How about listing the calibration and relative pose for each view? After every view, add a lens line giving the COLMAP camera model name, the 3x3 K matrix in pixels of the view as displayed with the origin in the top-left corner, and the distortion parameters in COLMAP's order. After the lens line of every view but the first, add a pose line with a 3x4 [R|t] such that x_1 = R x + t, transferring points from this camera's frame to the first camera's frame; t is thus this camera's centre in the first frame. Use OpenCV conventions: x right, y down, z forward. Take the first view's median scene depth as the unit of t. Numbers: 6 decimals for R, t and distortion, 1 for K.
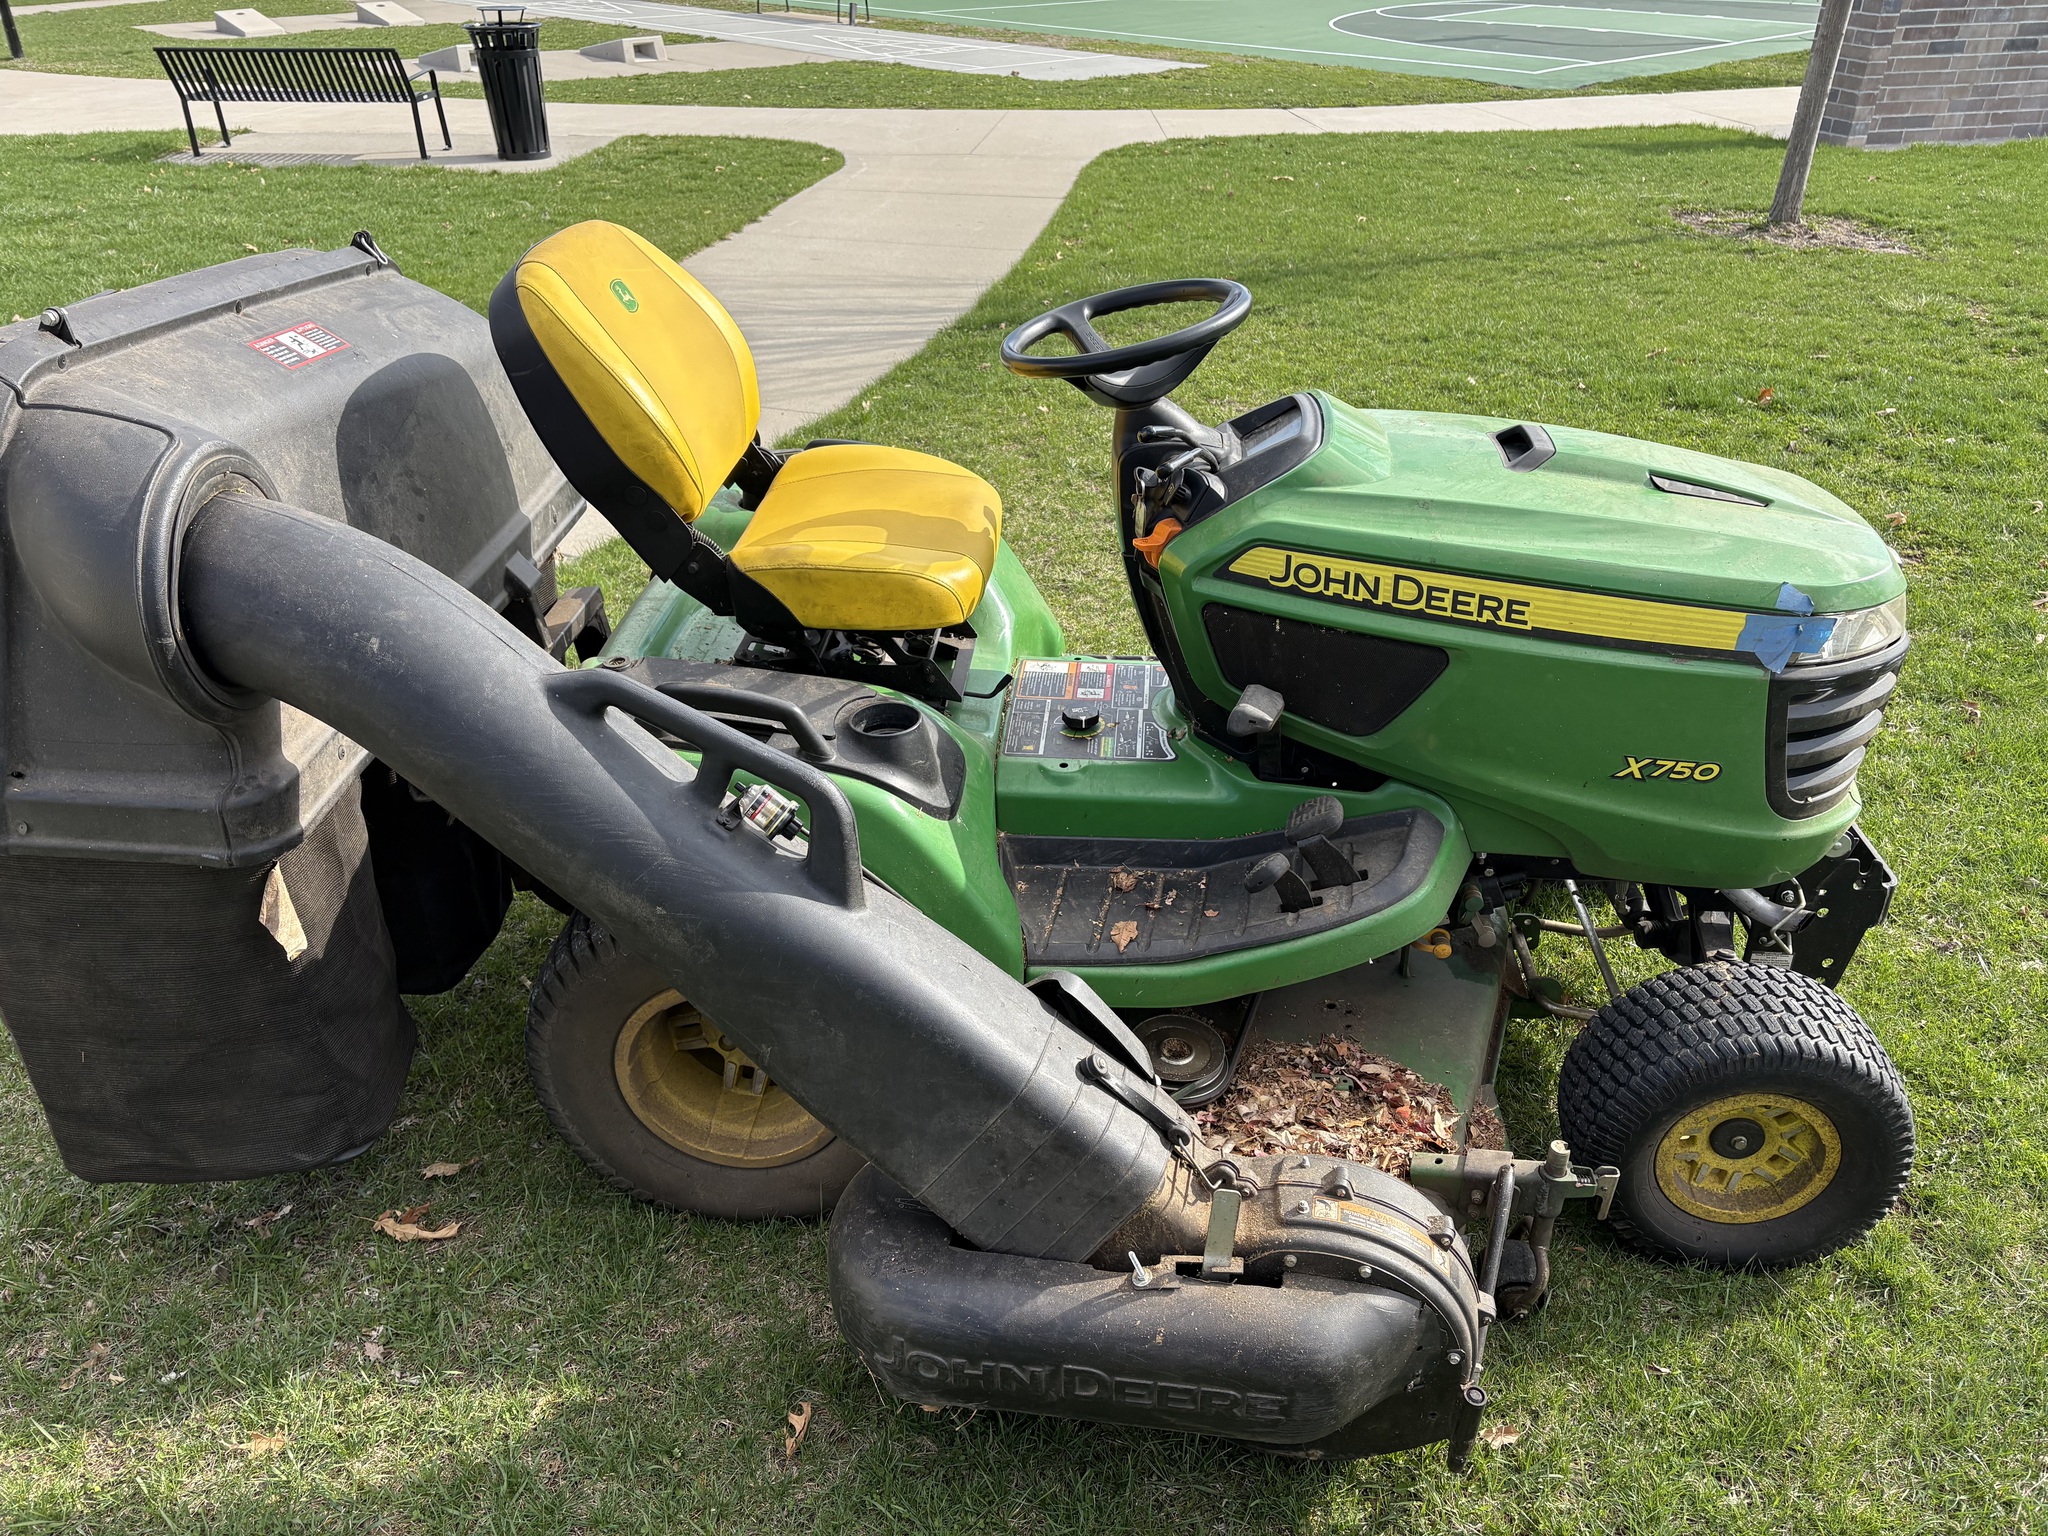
lens RADIAL K [[1560.3, 0, 1024.0], [0, 1560.3, 768.0], [0, 0, 1]] dist [0.032175, -0.028816]
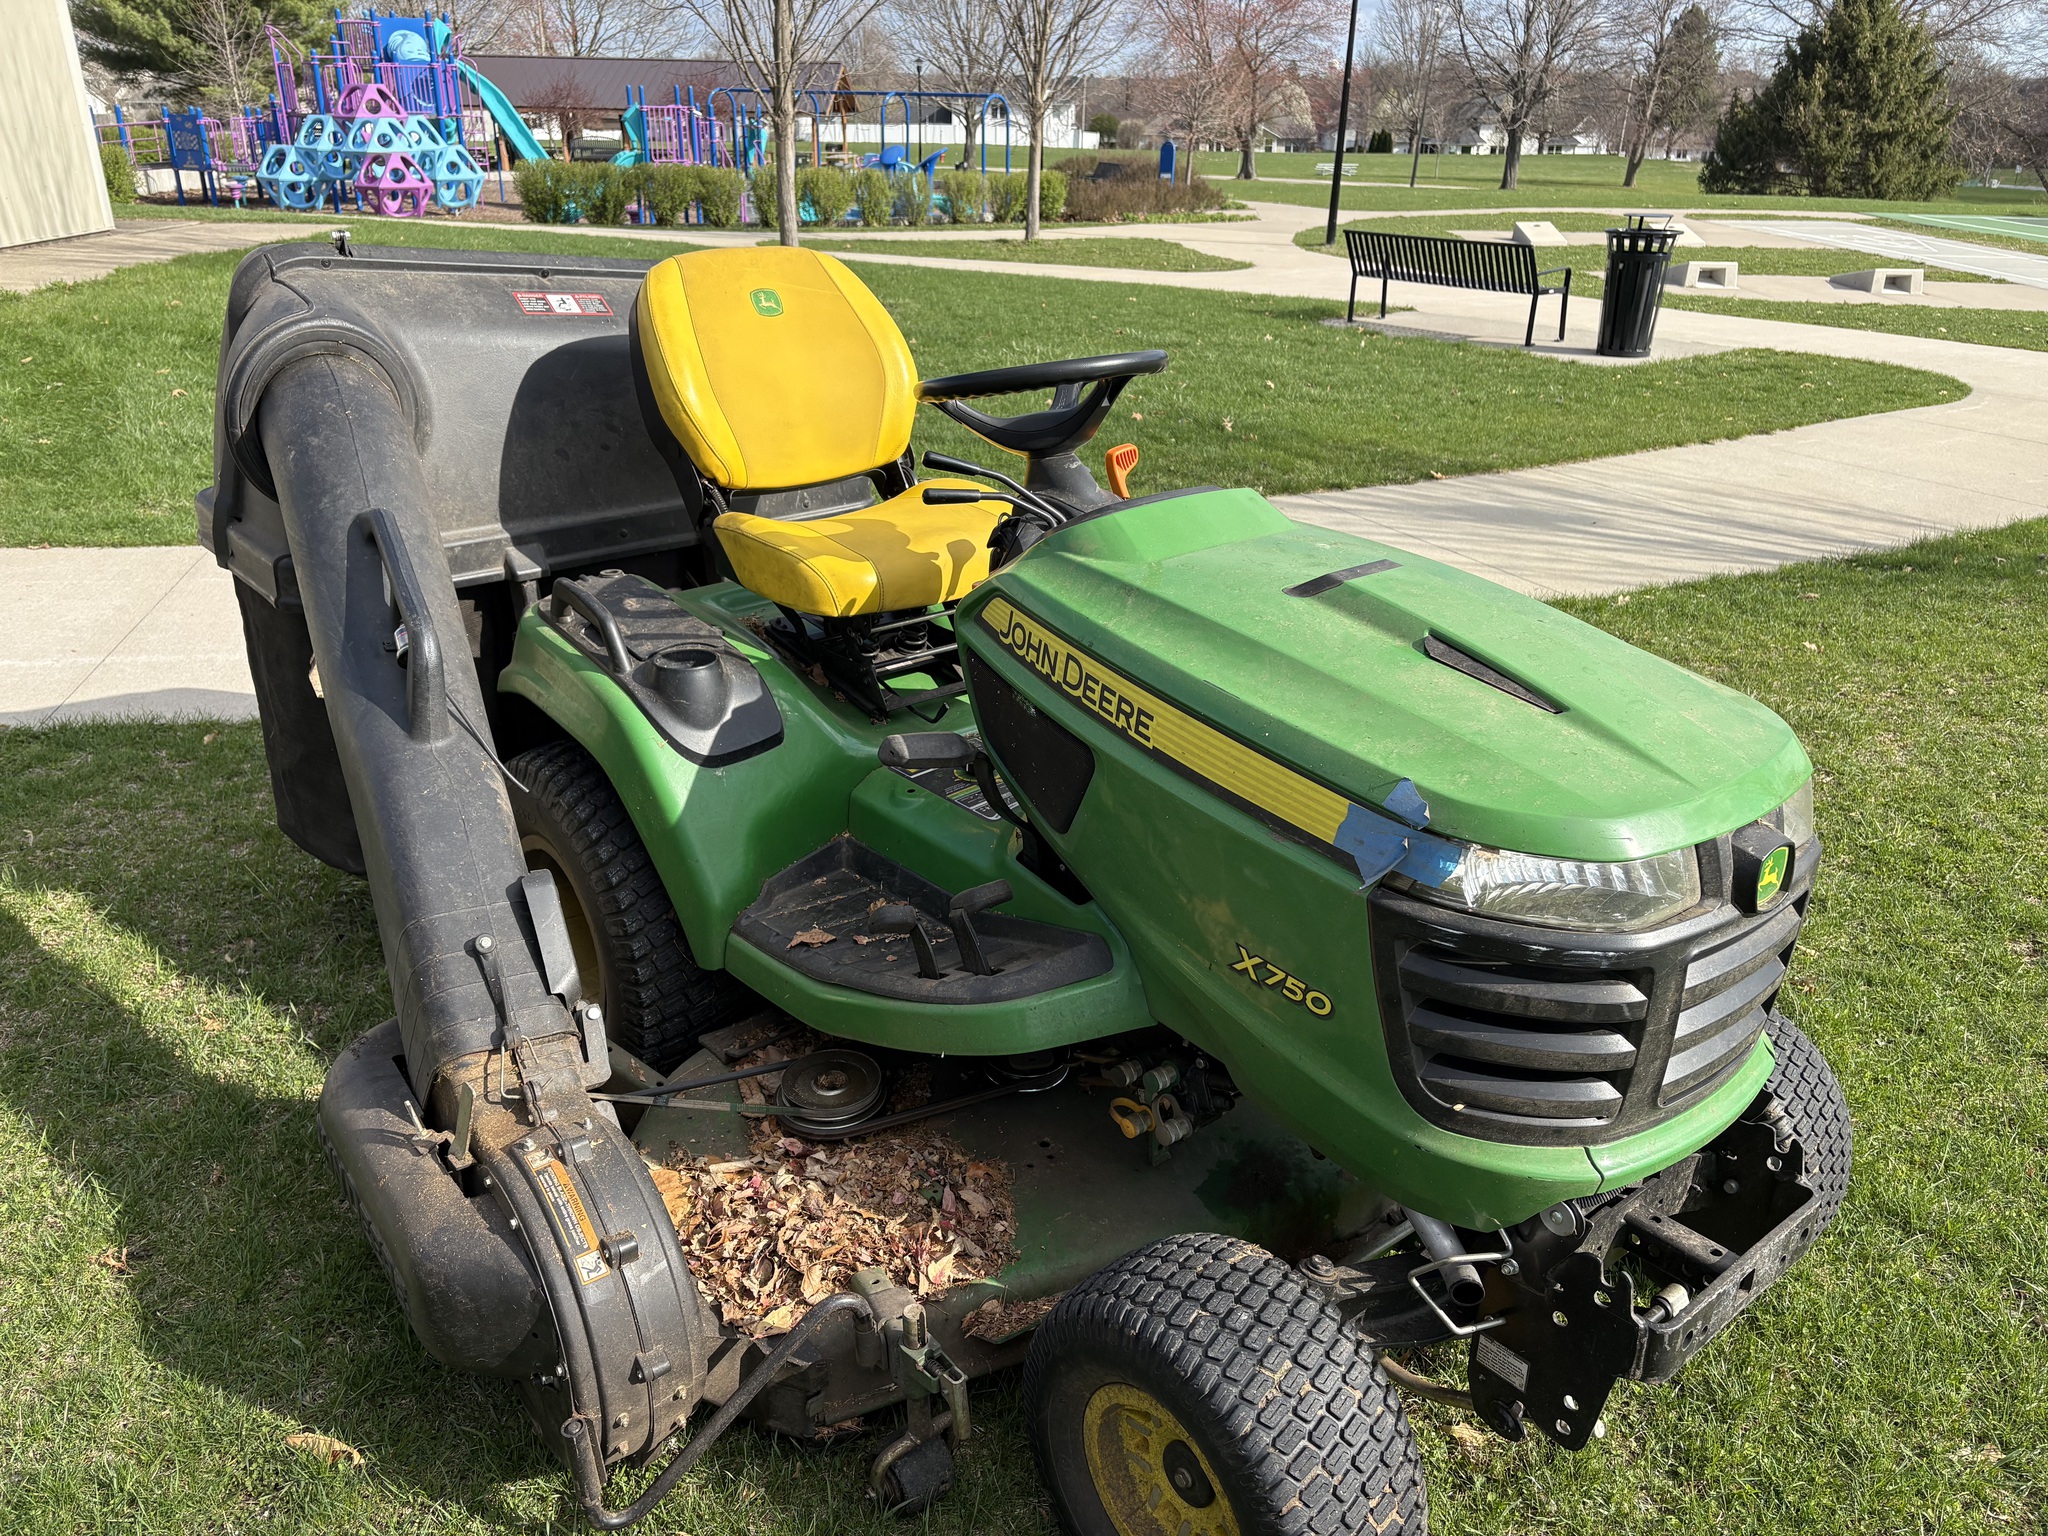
lens RADIAL K [[1546.7, 0, 1021.4], [0, 1546.7, 796.1], [0, 0, 1]] dist [0.094260, -0.110738]
pose [[0.702544, 0.300193, -0.645226, 0.795877], [-0.370597, 0.928359, 0.028404, -0.059706], [0.607528, 0.219164, 0.763464, 0.303945]]
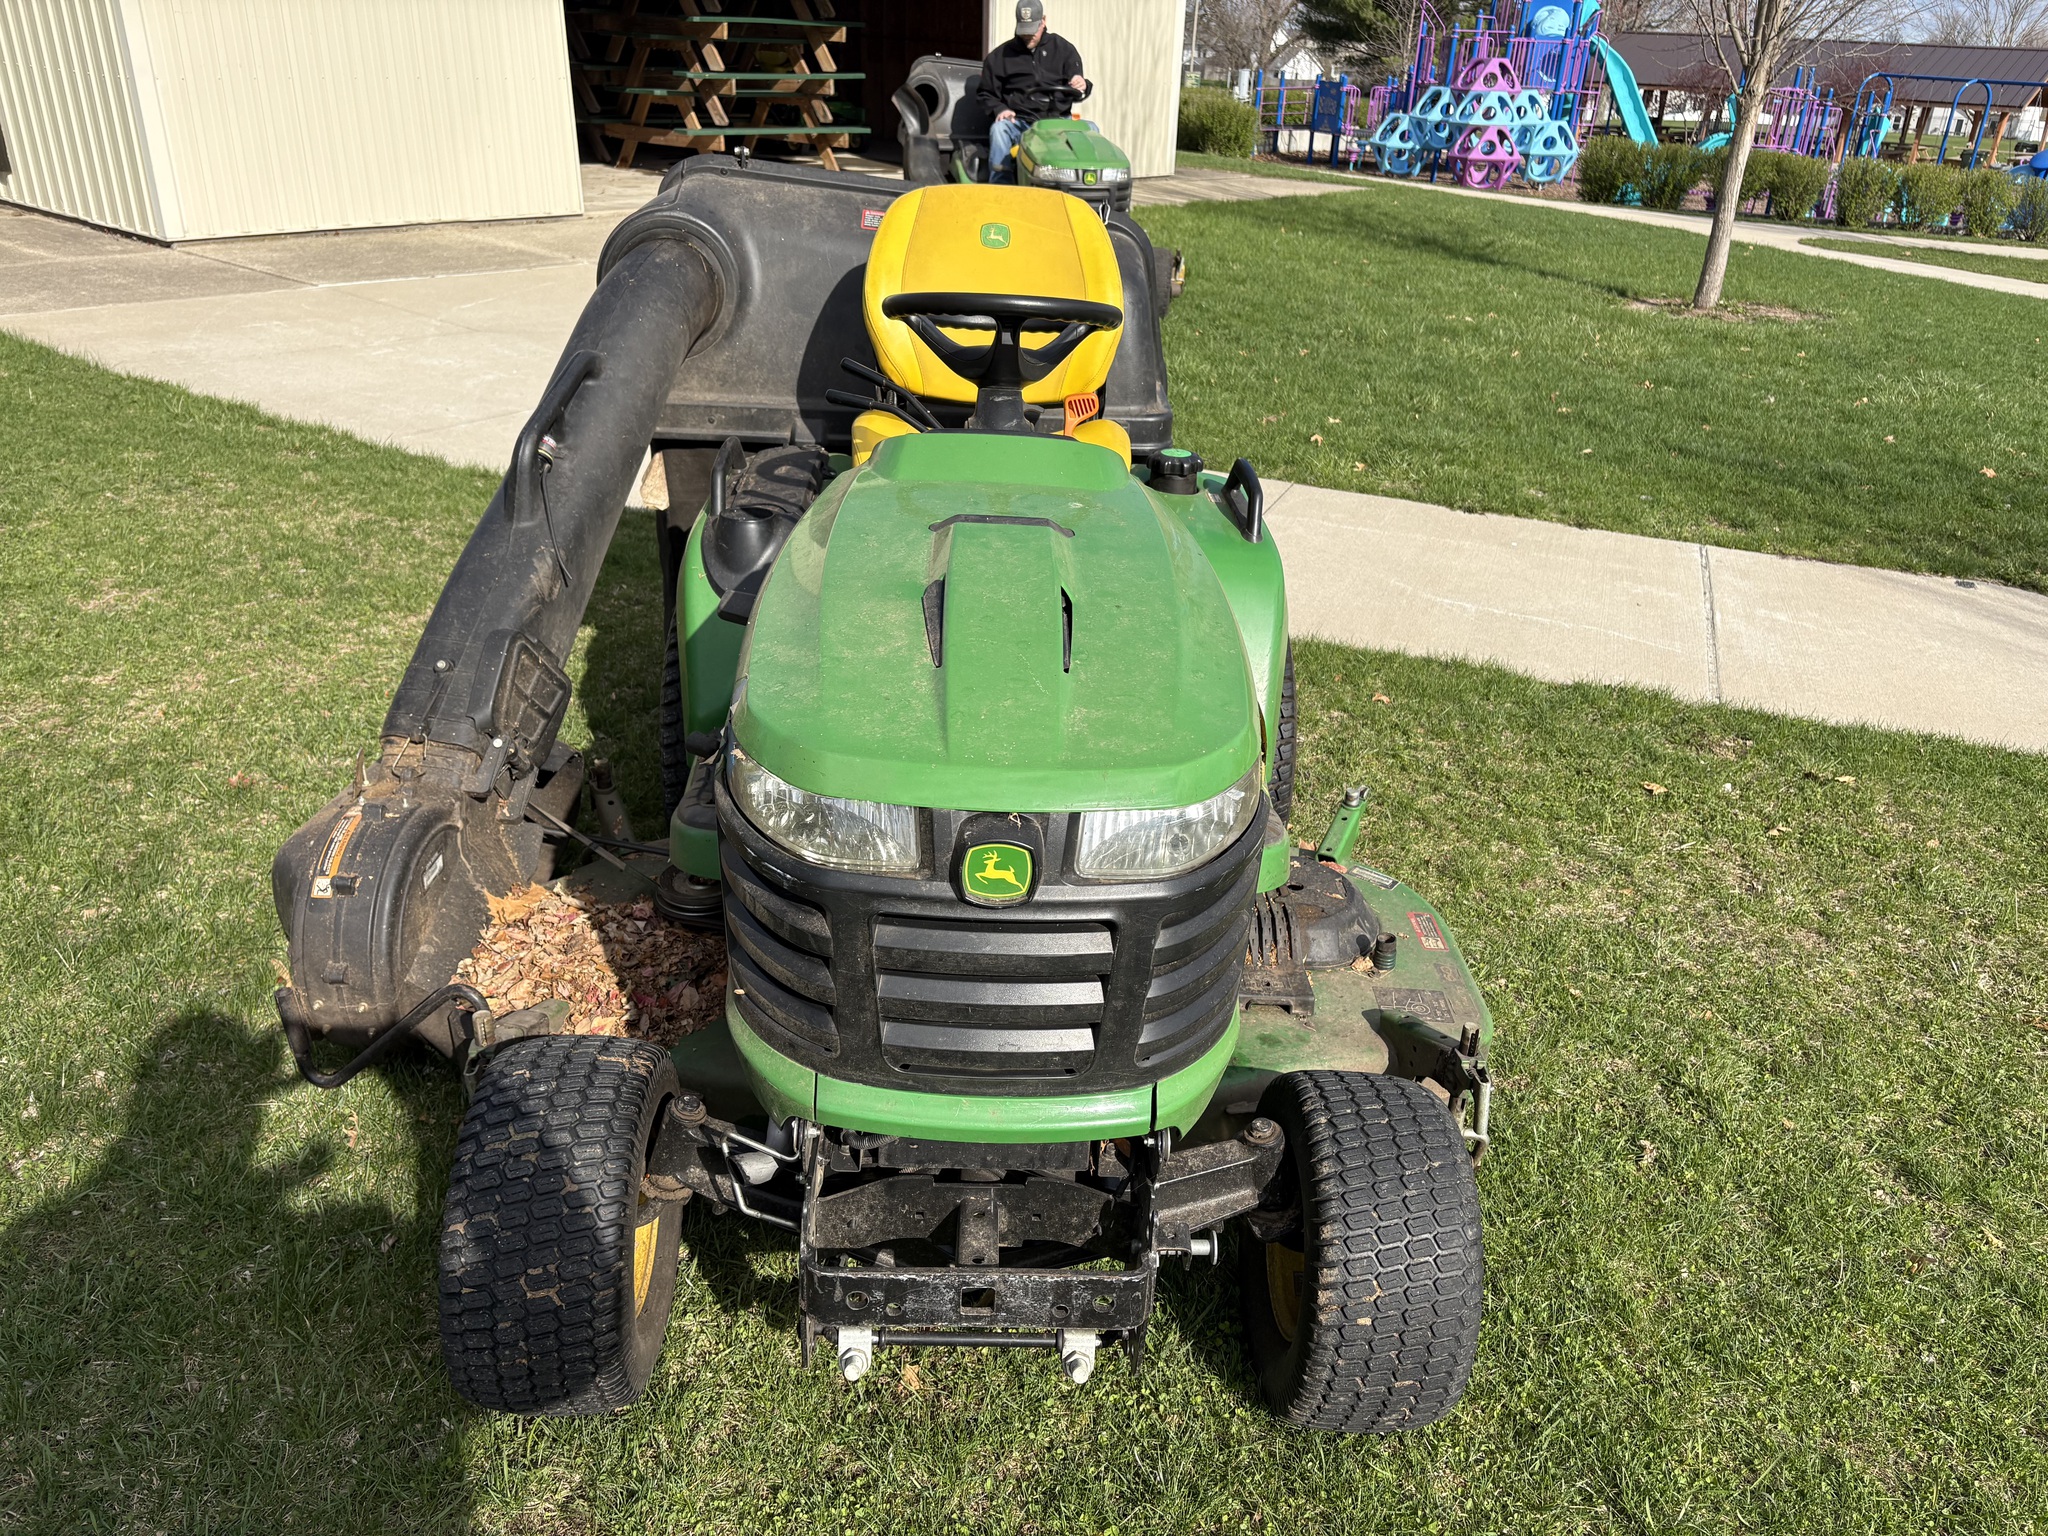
lens RADIAL K [[1558.4, 0, 1025.1], [0, 1558.4, 778.3], [0, 0, 1]] dist [0.091193, -0.110321]
pose [[0.096163, 0.430135, -0.897628, 1.188508], [-0.541278, 0.779409, 0.315499, -0.392983], [0.835327, 0.455527, 0.307774, 0.857282]]
